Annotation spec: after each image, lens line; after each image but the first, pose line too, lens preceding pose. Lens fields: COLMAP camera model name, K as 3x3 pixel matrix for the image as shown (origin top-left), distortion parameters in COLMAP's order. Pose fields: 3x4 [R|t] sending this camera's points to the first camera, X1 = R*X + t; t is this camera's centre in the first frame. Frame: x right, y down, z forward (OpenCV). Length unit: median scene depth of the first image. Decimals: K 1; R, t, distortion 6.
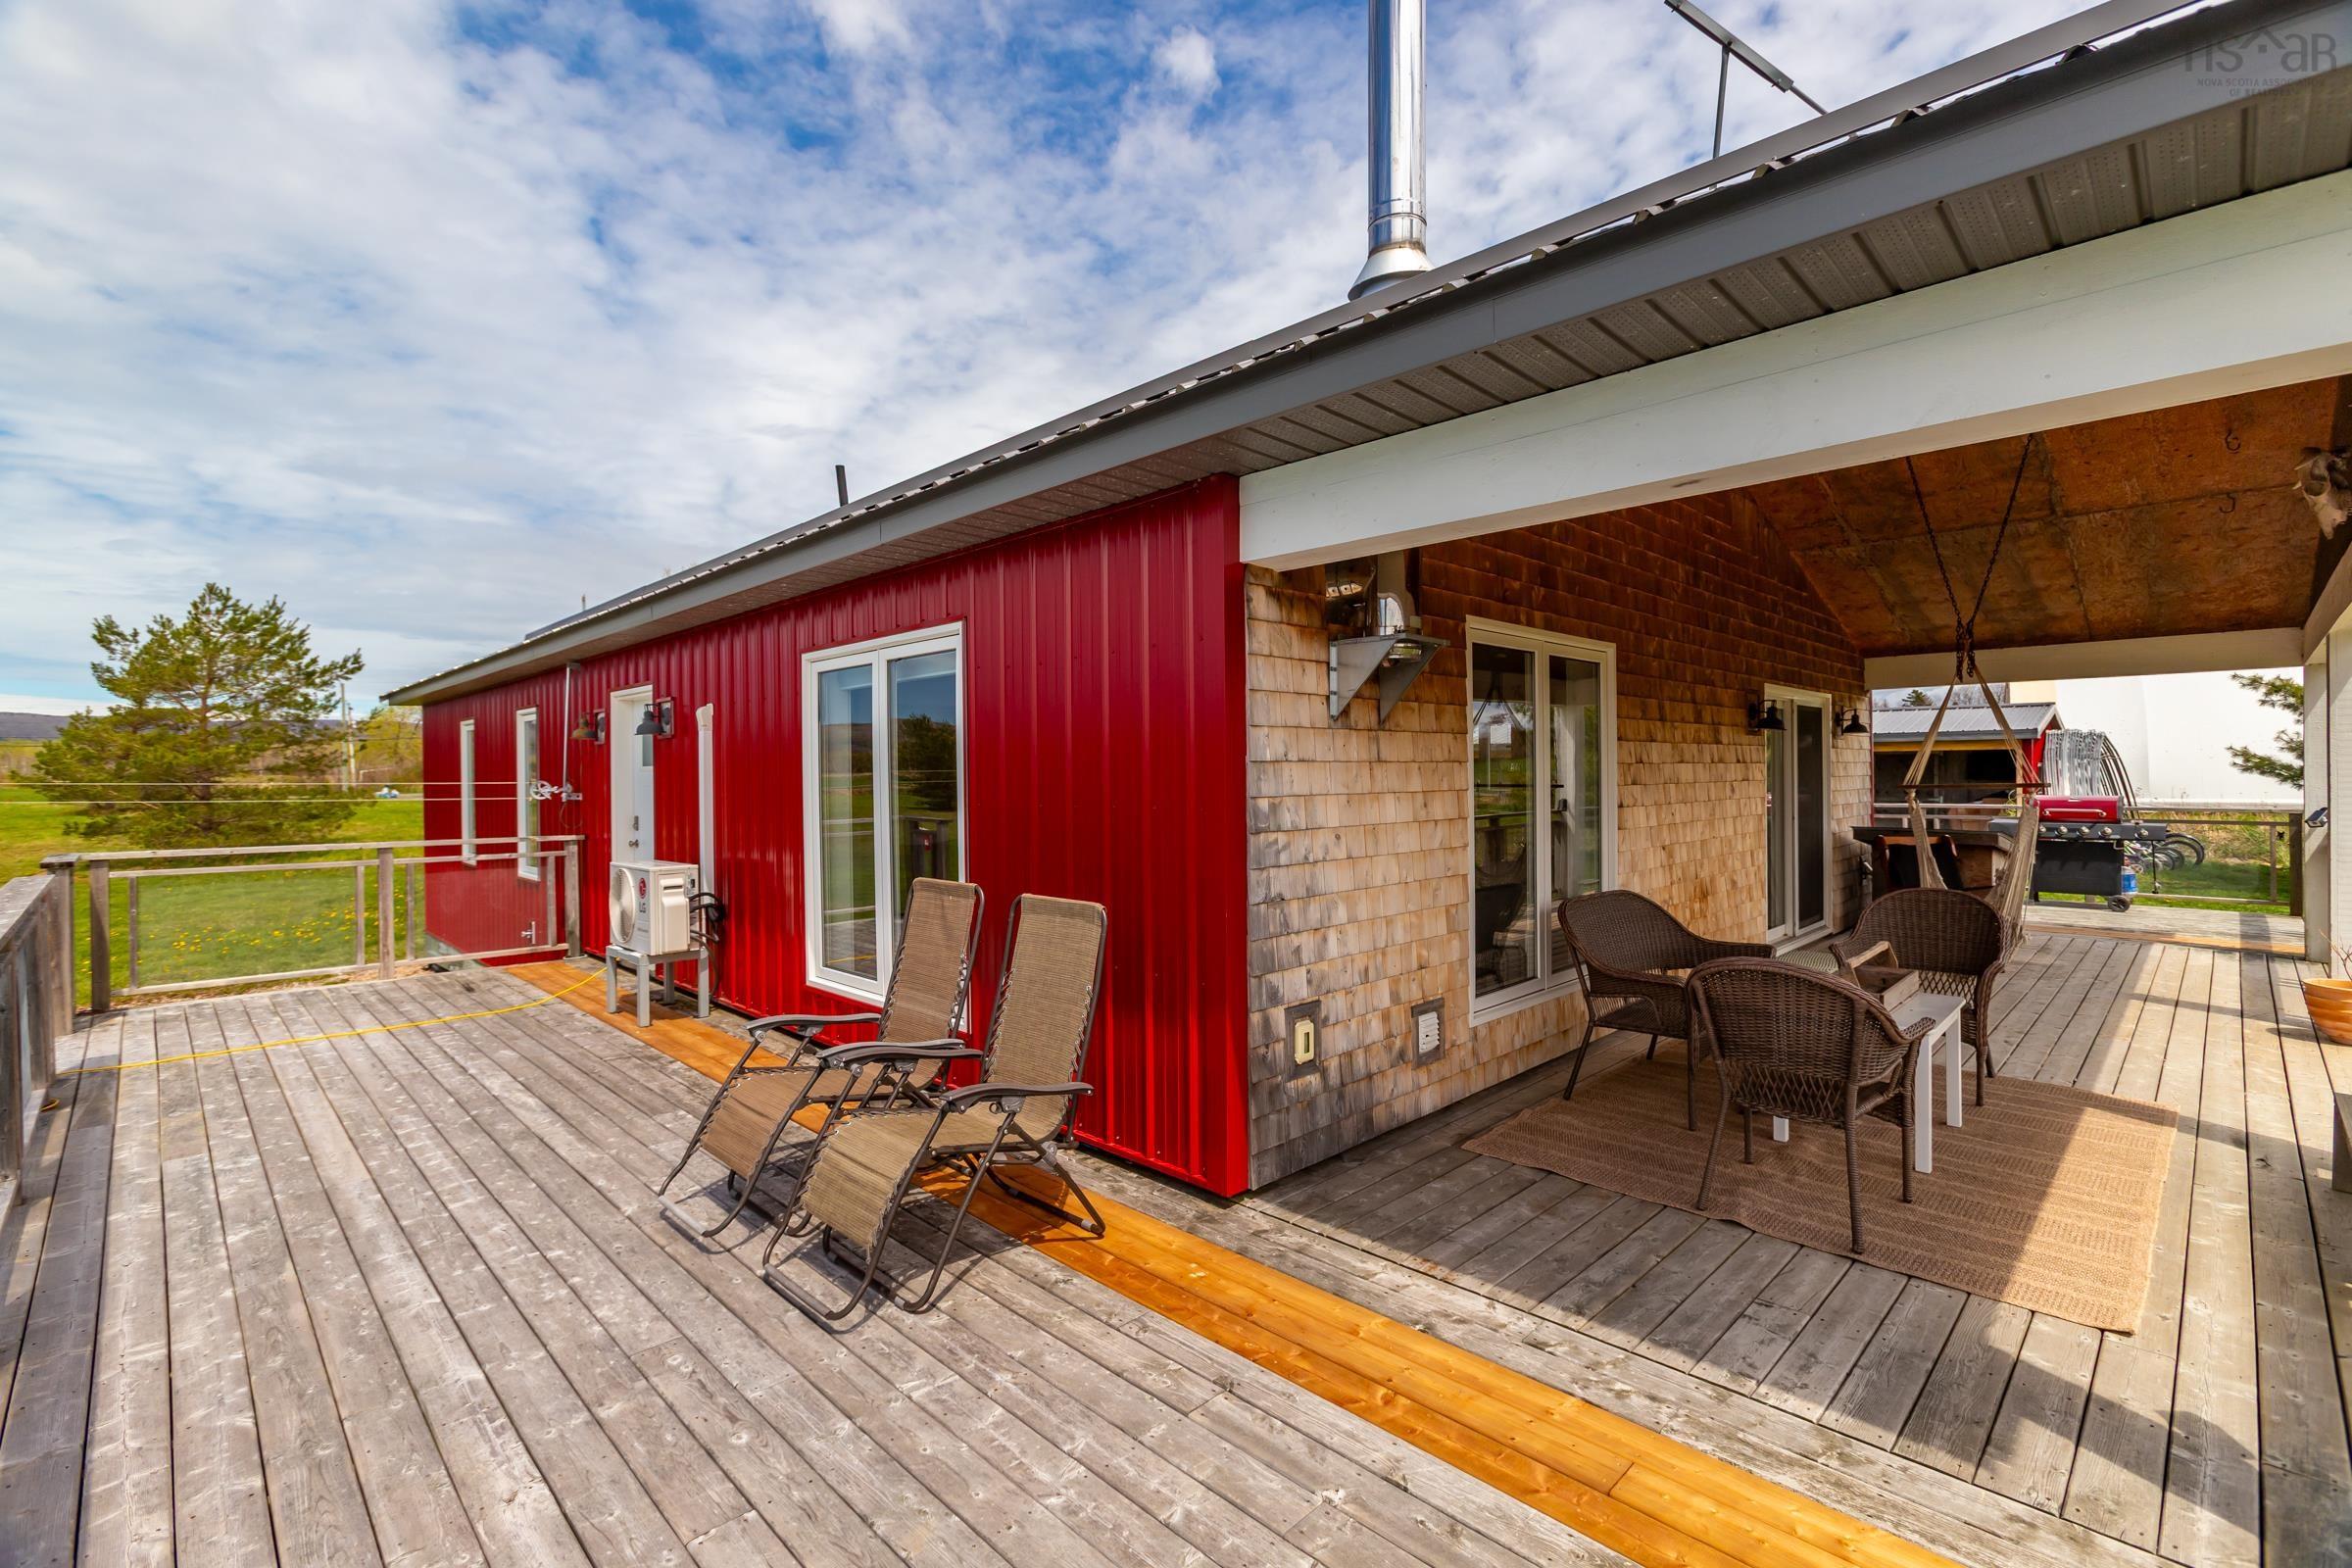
lens RADIAL K [[1085.9, 0, 1151.9], [0, 1085.9, 794.8], [0, 0, 1]] dist [0.001980, 0.000557]
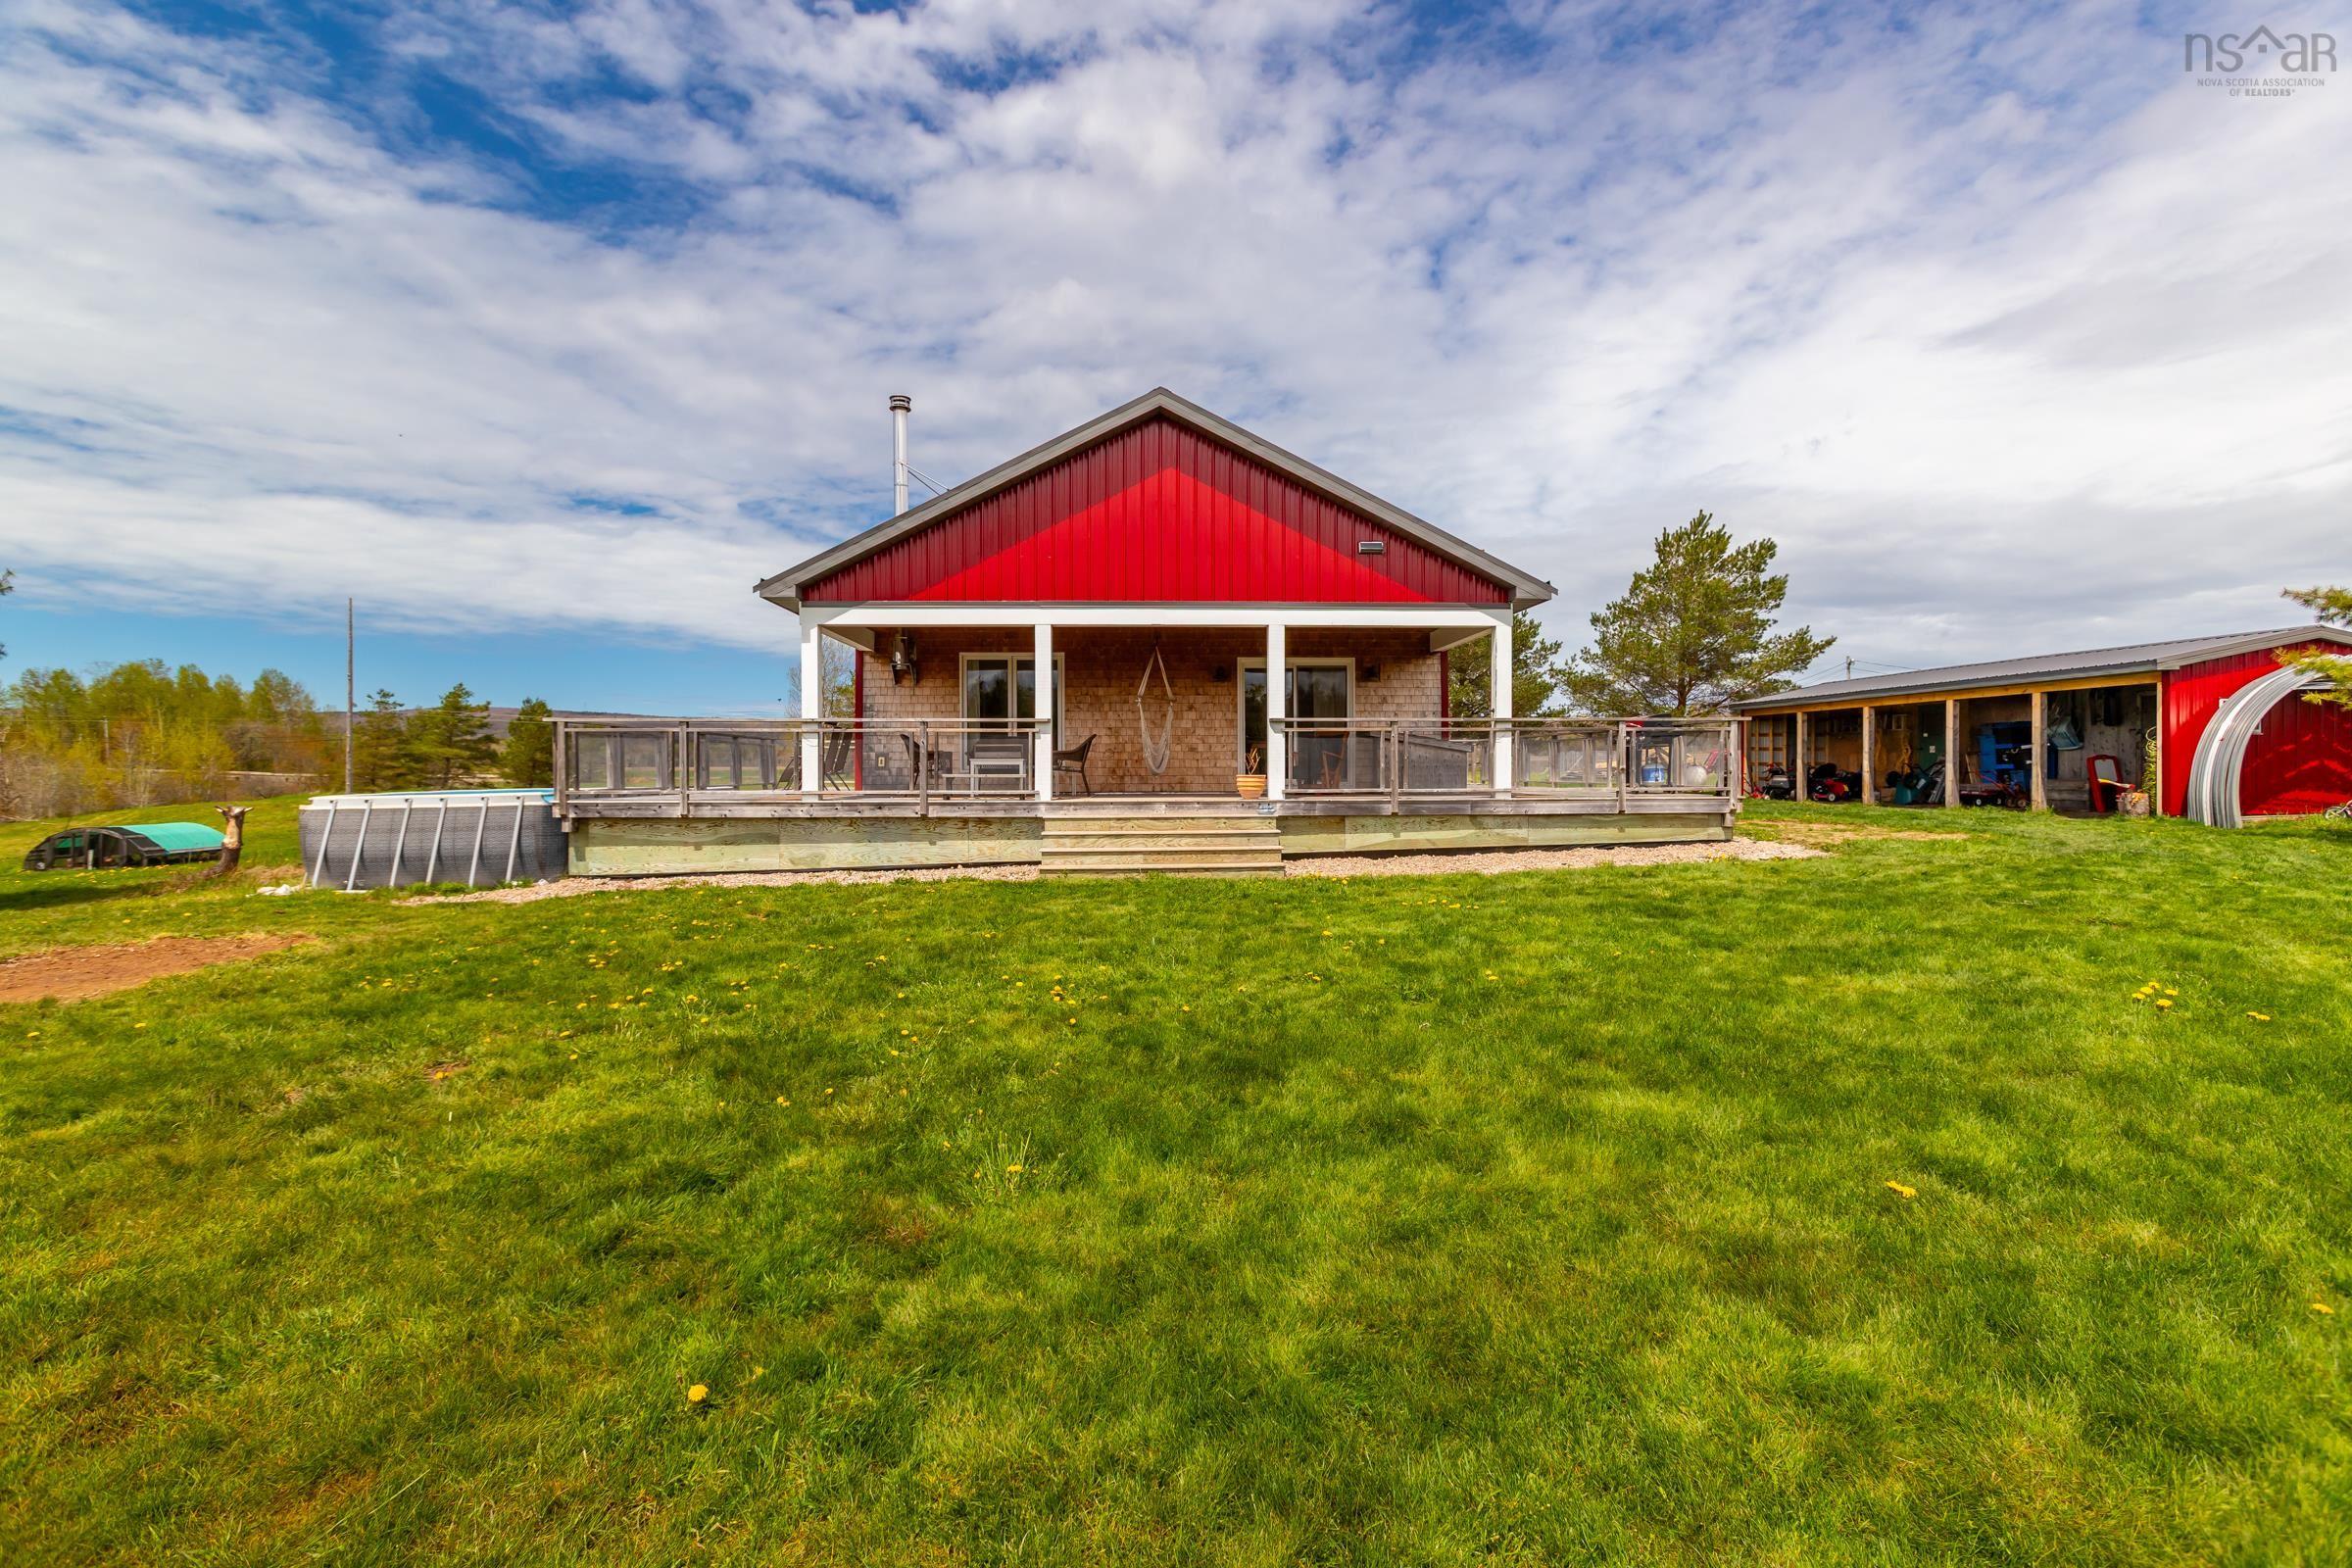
lens RADIAL K [[1085.9, 0, 1151.9], [0, 1085.9, 794.8], [0, 0, 1]] dist [0.001980, 0.000557]
pose [[0.729677, 0.021708, -0.683448, 1.959492], [-0.016459, 0.999764, 0.014183, 0.143175], [0.683594, 0.000900, 0.729862, -0.700202]]
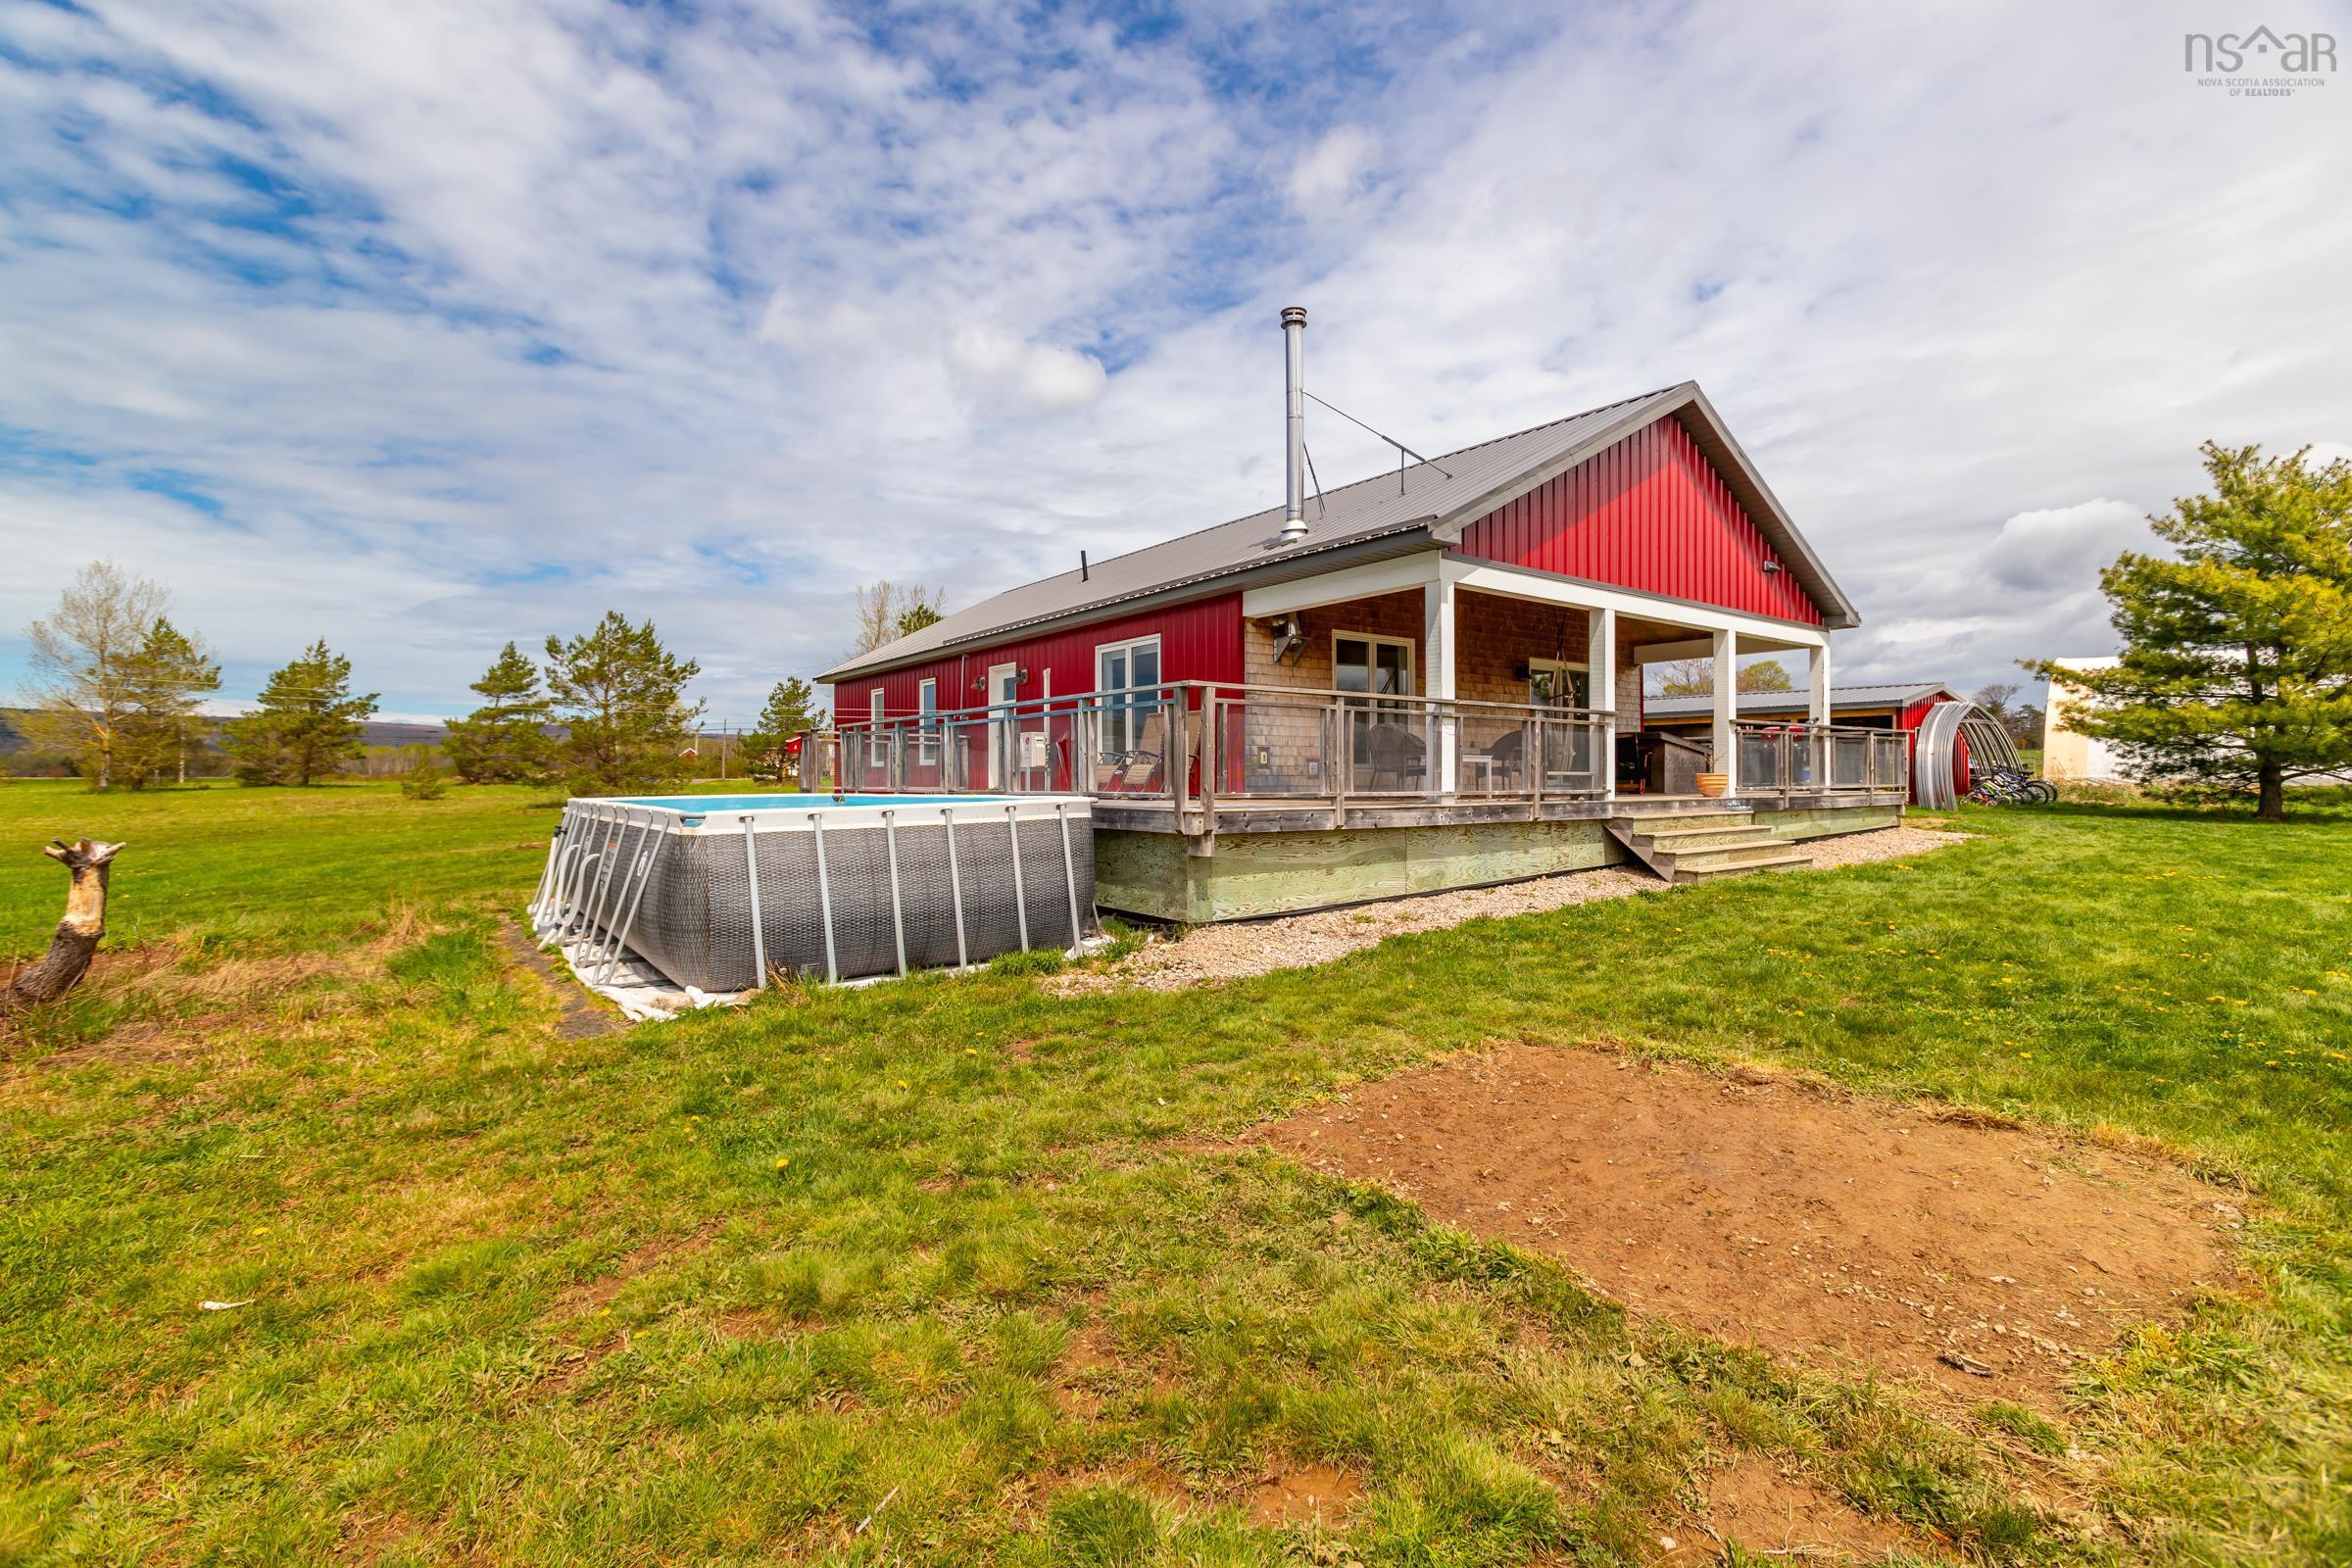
lens RADIAL K [[1082.6, 0, 1176.0], [0, 1082.6, 784.0], [0, 0, 1]] dist [0.001975, 0.000346]
pose [[0.992449, 0.006638, -0.122476, 0.146140], [-0.008206, 0.999891, -0.012301, 0.181898], [0.122381, 0.013213, 0.992395, -1.217749]]
